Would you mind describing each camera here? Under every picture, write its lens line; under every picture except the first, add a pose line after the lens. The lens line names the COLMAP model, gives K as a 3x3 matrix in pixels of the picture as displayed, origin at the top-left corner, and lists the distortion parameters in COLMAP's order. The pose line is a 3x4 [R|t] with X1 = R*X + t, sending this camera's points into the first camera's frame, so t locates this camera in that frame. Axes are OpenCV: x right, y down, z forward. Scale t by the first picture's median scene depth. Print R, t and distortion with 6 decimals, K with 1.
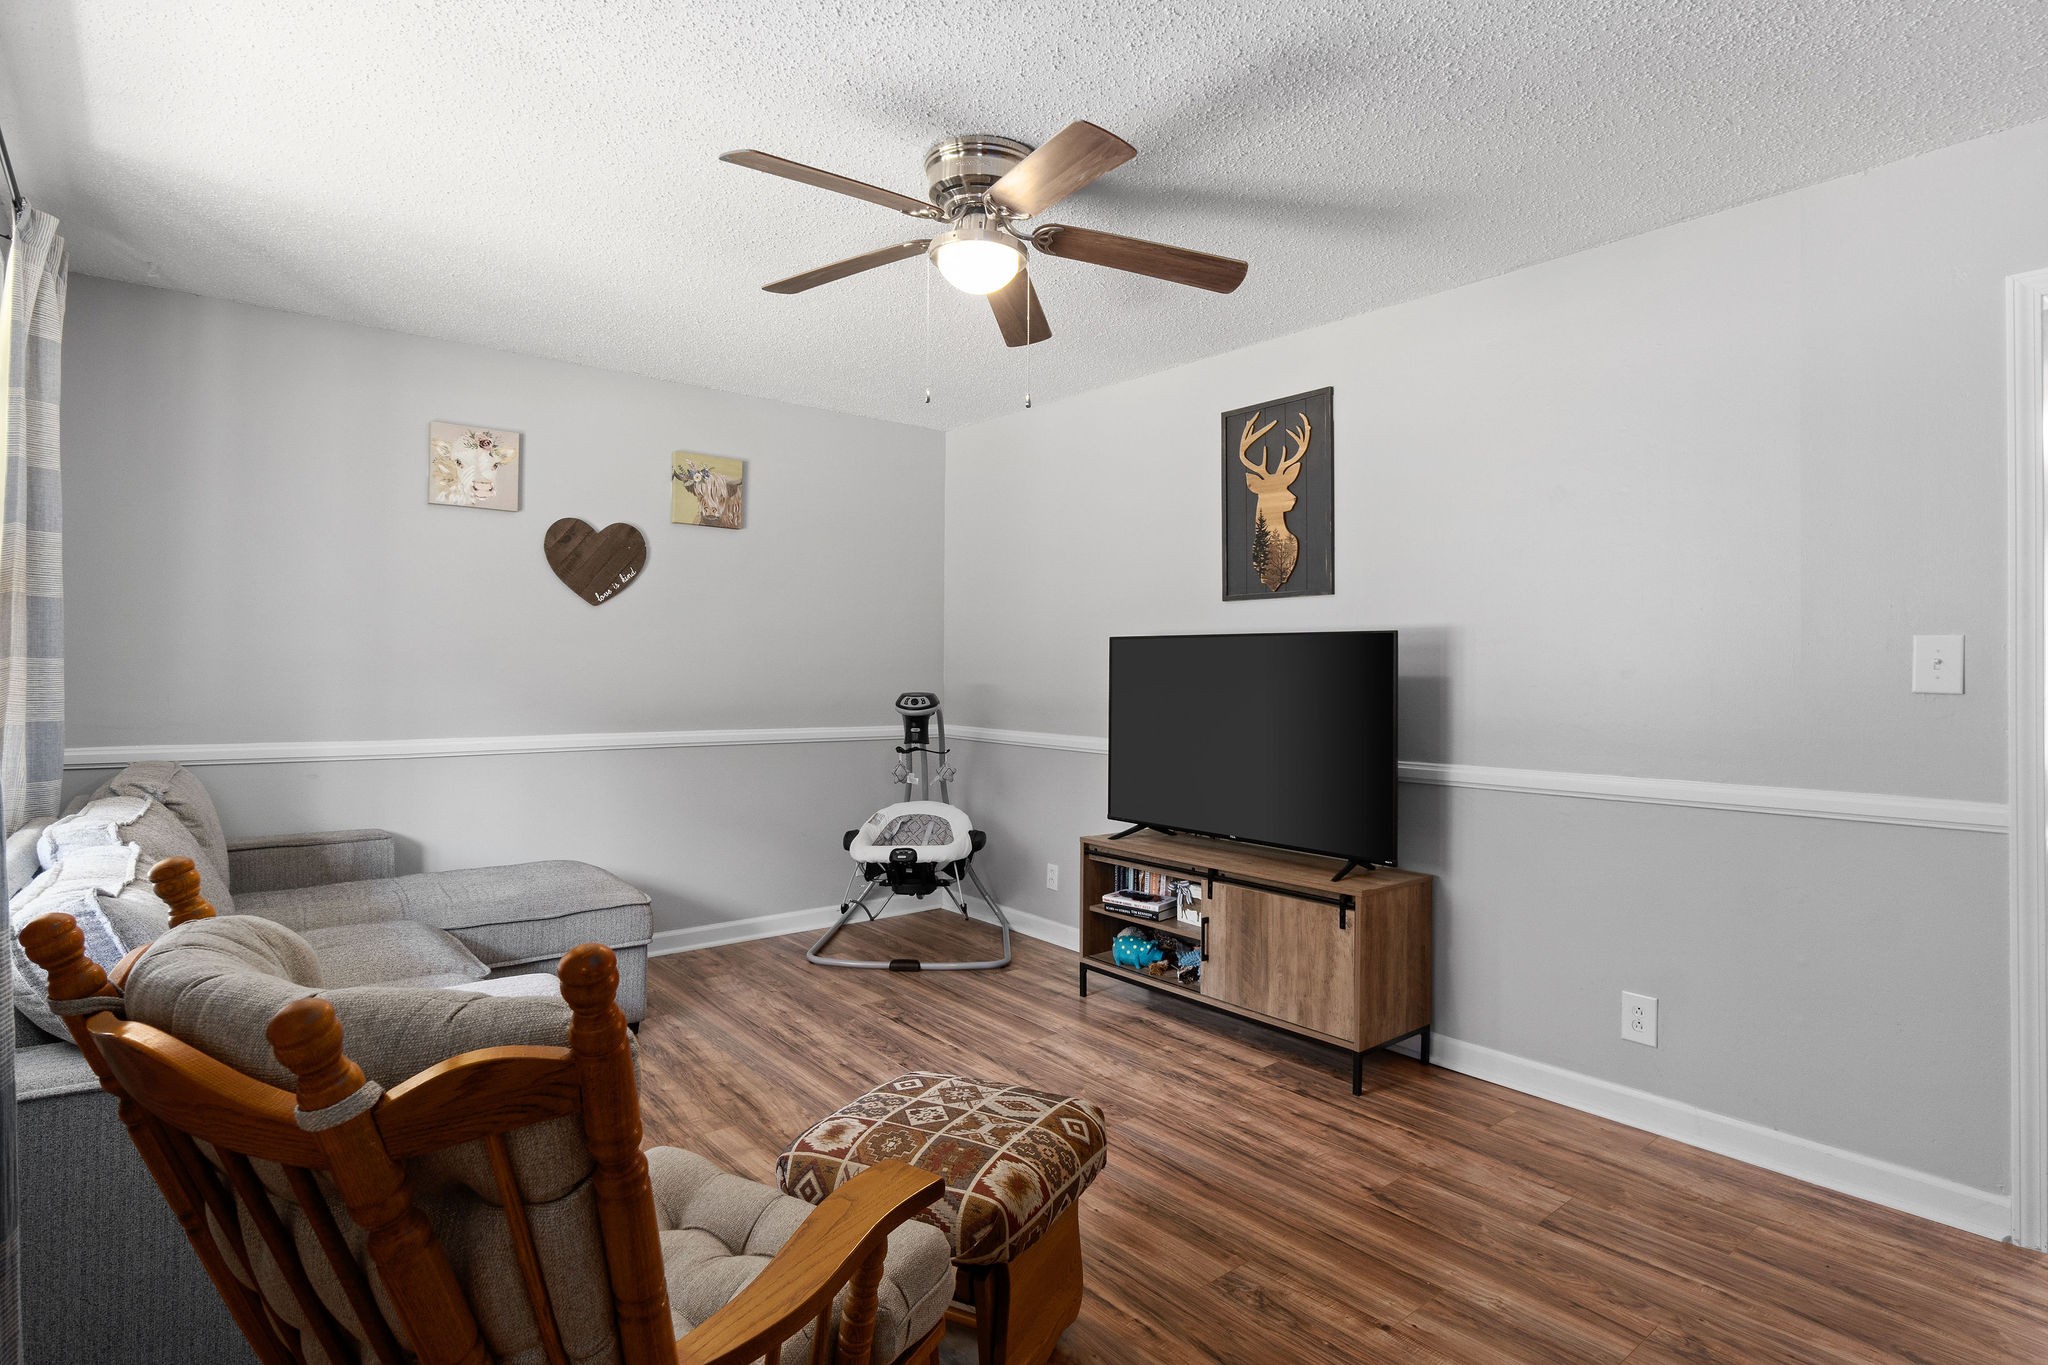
lens RADIAL K [[1075.3, 0, 996.8], [0, 1075.3, 661.1], [0, 0, 1]] dist [-0.000578, -0.003724]
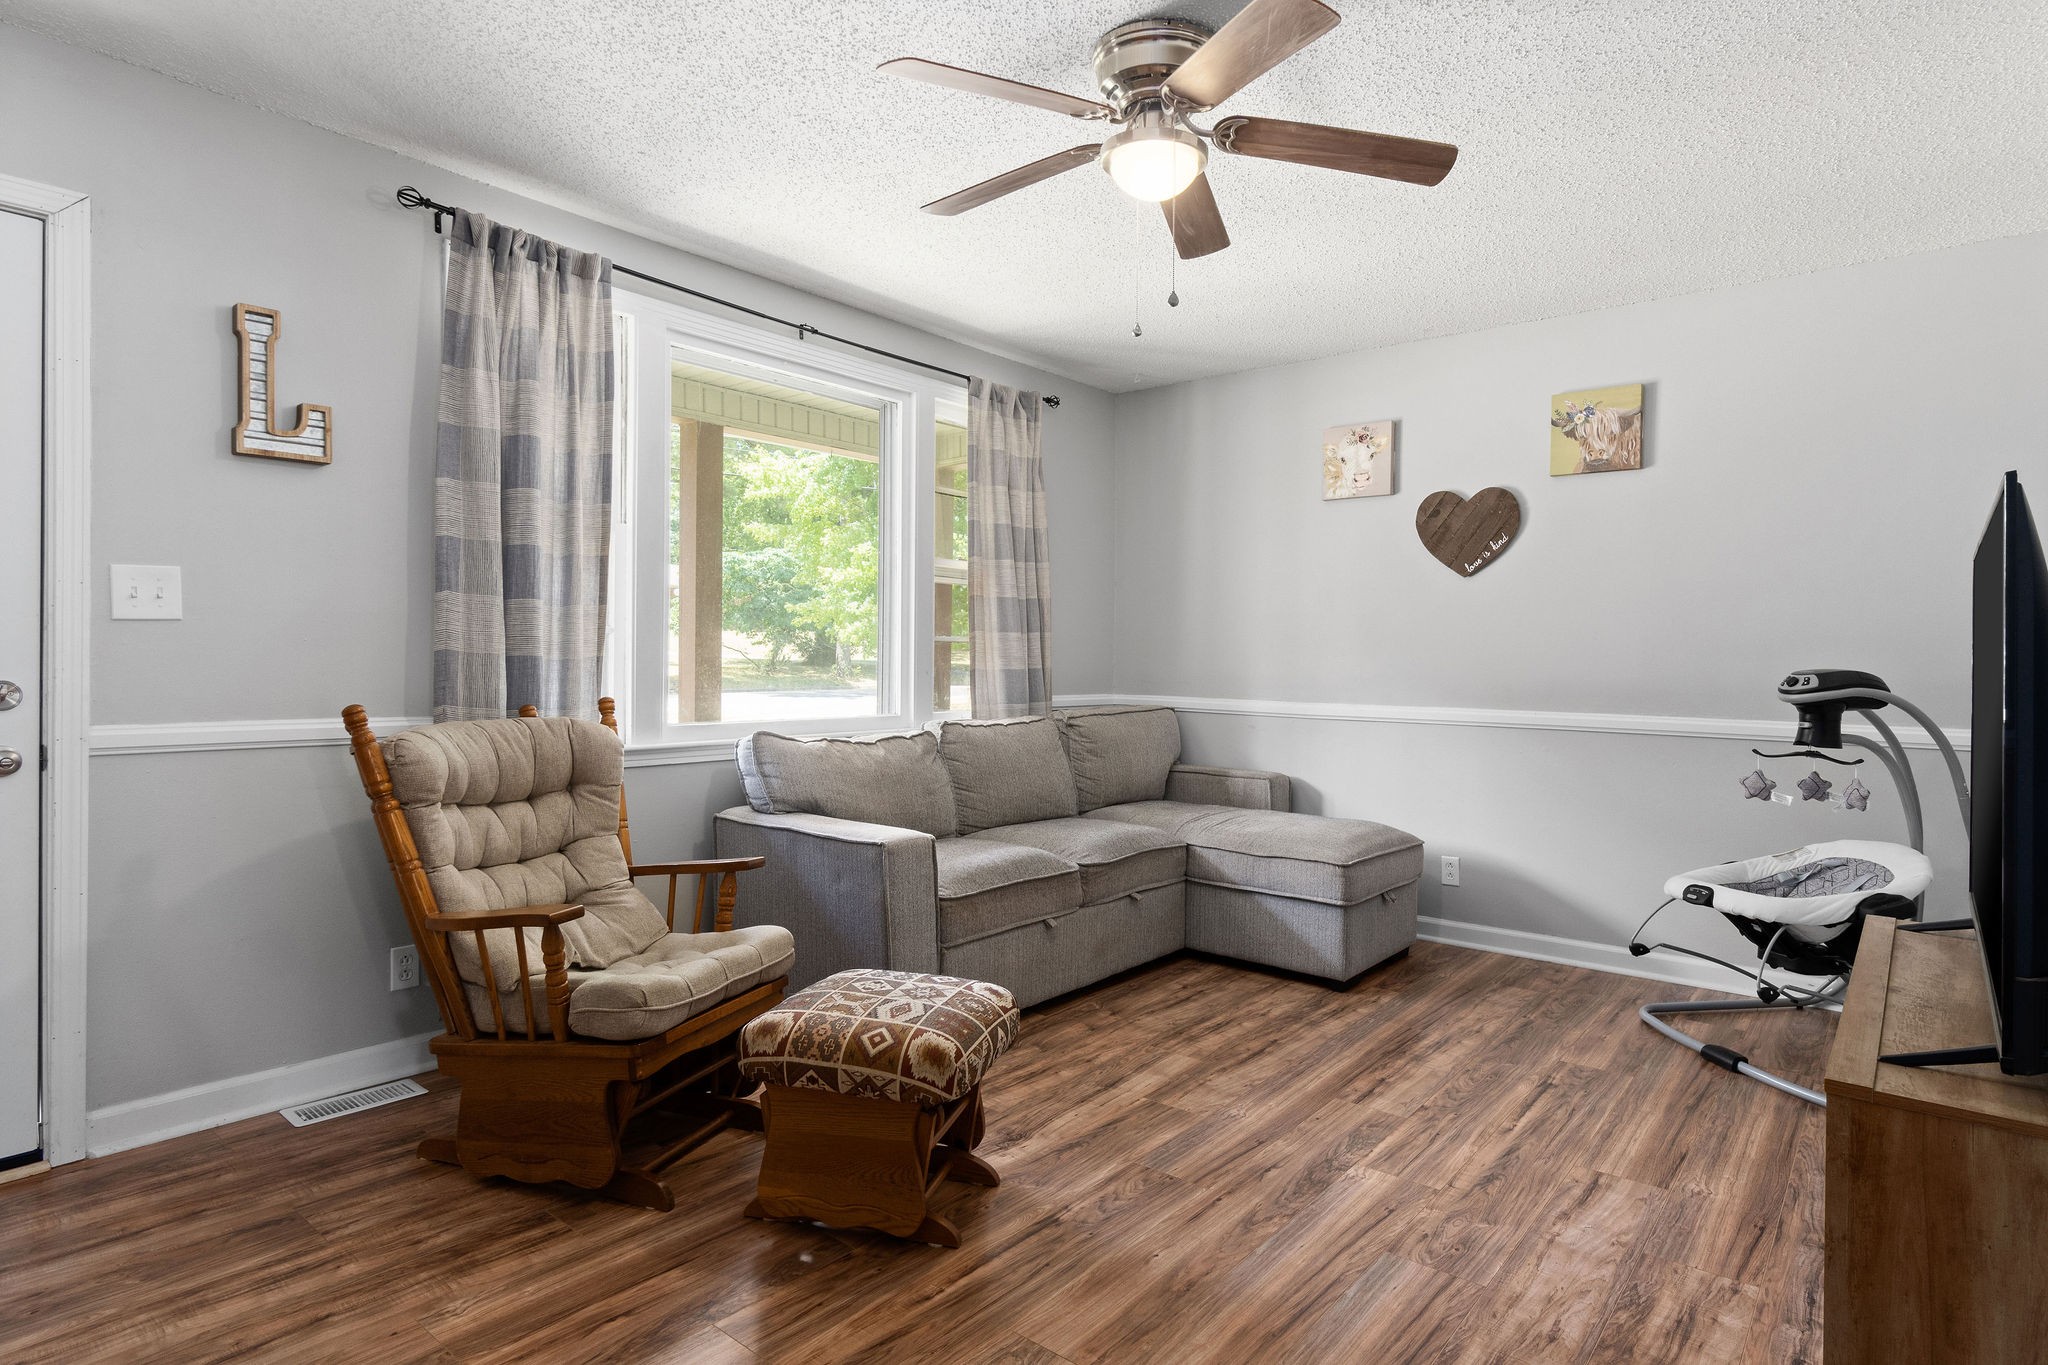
lens RADIAL K [[1075.3, 0, 1037.1], [0, 1075.3, 676.1], [0, 0, 1]] dist [-0.000578, -0.003724]
pose [[0.202518, 0.009590, -0.979231, 0.946690], [-0.007196, 0.999940, 0.008304, 0.061960], [0.979252, 0.005365, 0.202575, 0.793673]]
